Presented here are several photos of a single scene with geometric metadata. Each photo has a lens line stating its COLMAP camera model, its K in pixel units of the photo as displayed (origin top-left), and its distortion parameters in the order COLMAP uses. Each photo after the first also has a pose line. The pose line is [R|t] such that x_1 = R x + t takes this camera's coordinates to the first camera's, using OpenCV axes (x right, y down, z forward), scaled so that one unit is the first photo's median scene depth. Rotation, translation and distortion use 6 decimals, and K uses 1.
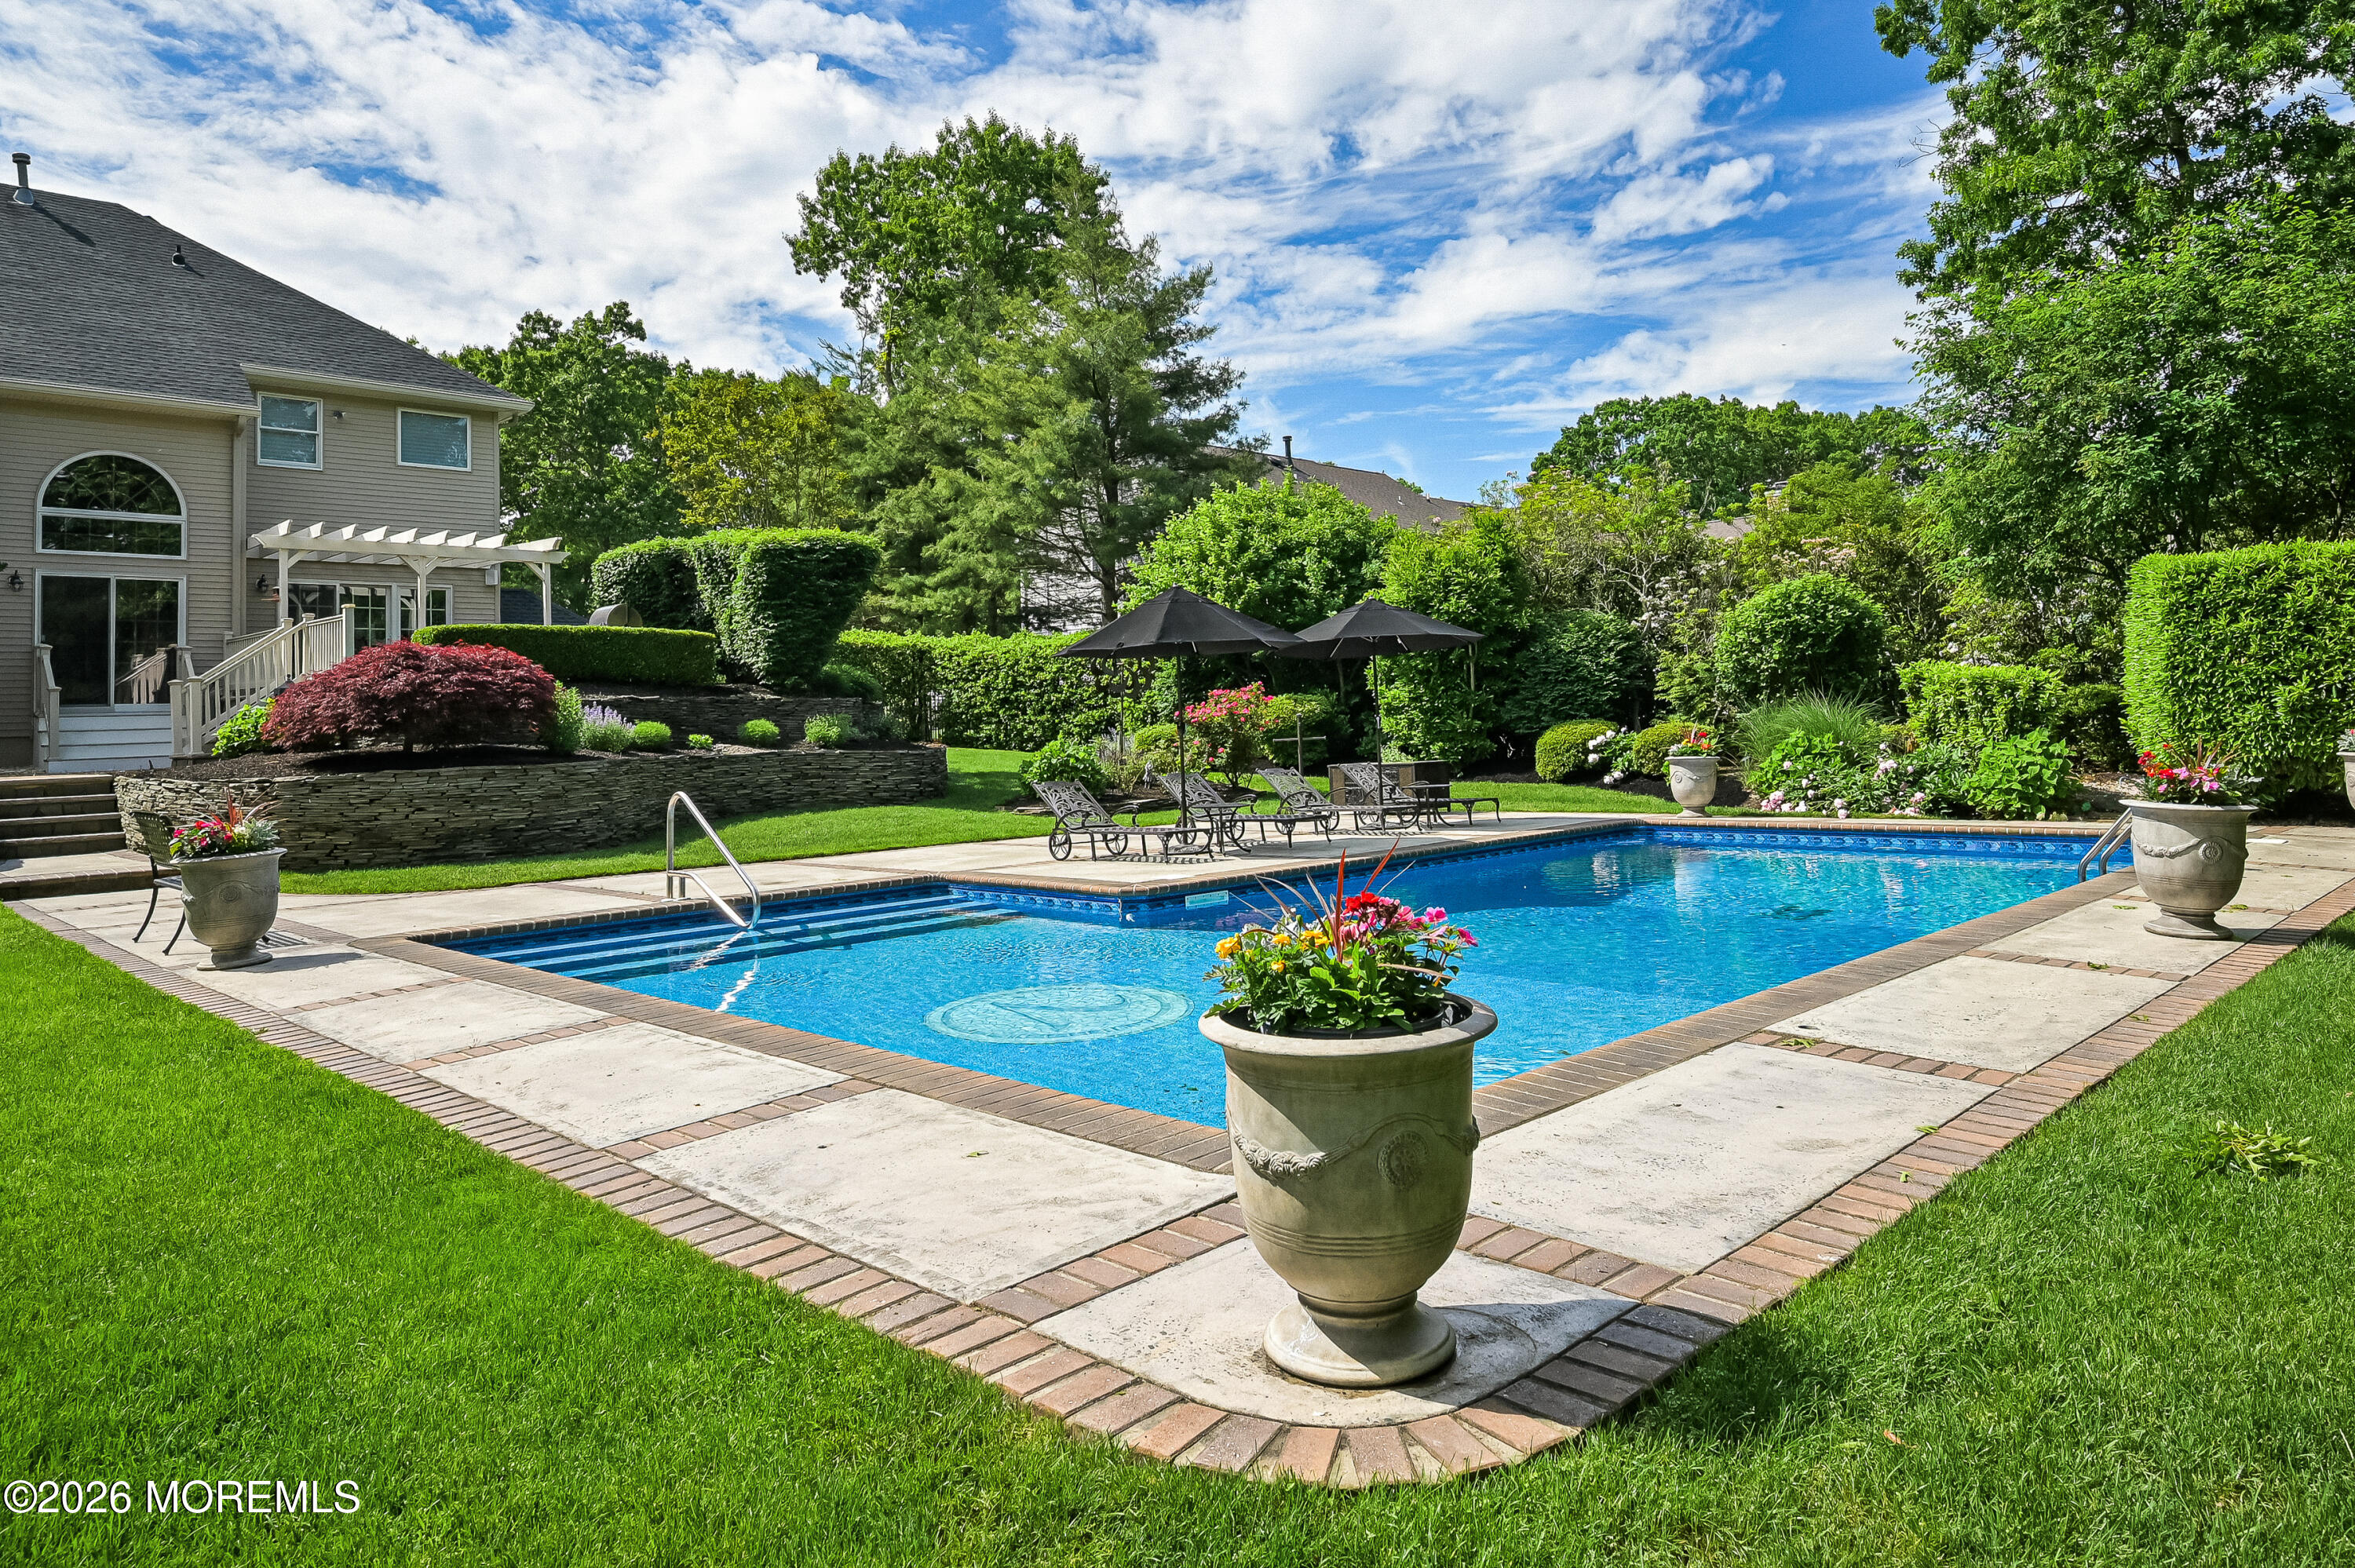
lens RADIAL K [[1512.9, 0, 1255.9], [0, 1512.9, 639.8], [0, 0, 1]] dist [-0.001926, -0.000864]
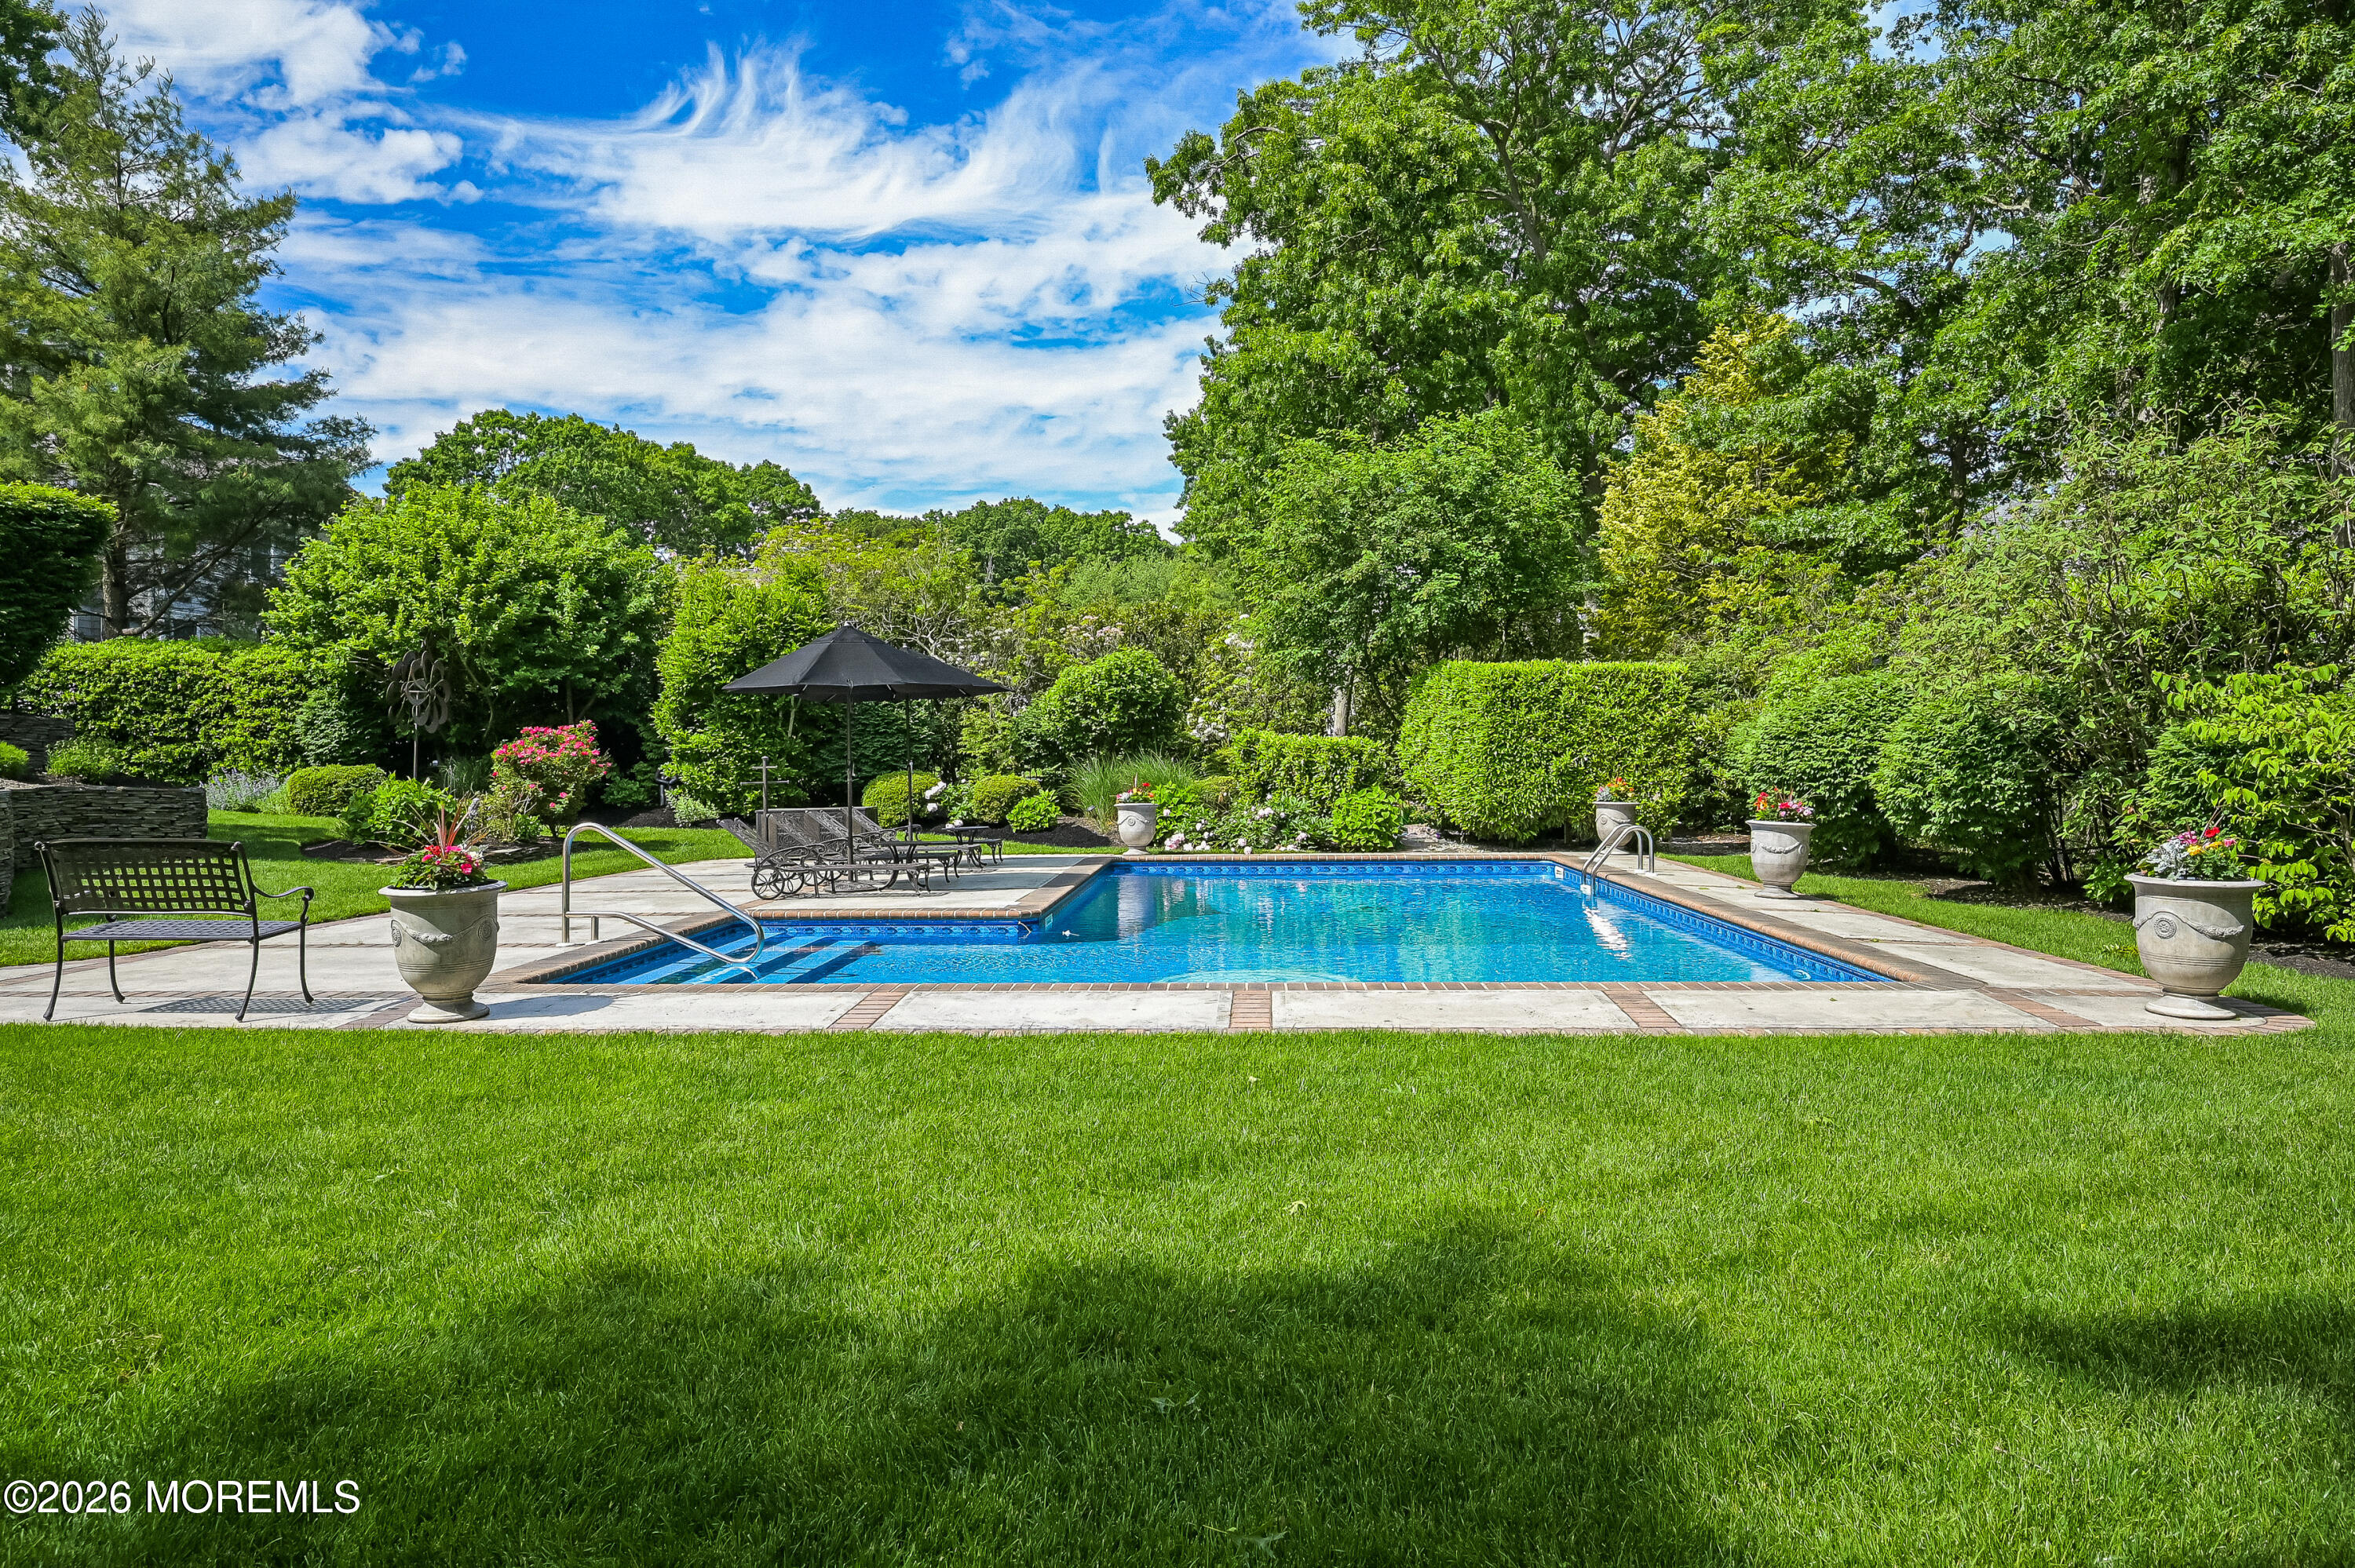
lens RADIAL K [[1651.0, 0, 1218.3], [0, 1651.0, 761.7], [0, 0, 1]] dist [0.002192, 0.006381]
pose [[0.743322, 0.028047, 0.668345, -0.371465], [-0.055128, 0.998290, 0.019419, 0.012044], [-0.666658, -0.051279, 0.743598, 0.008621]]
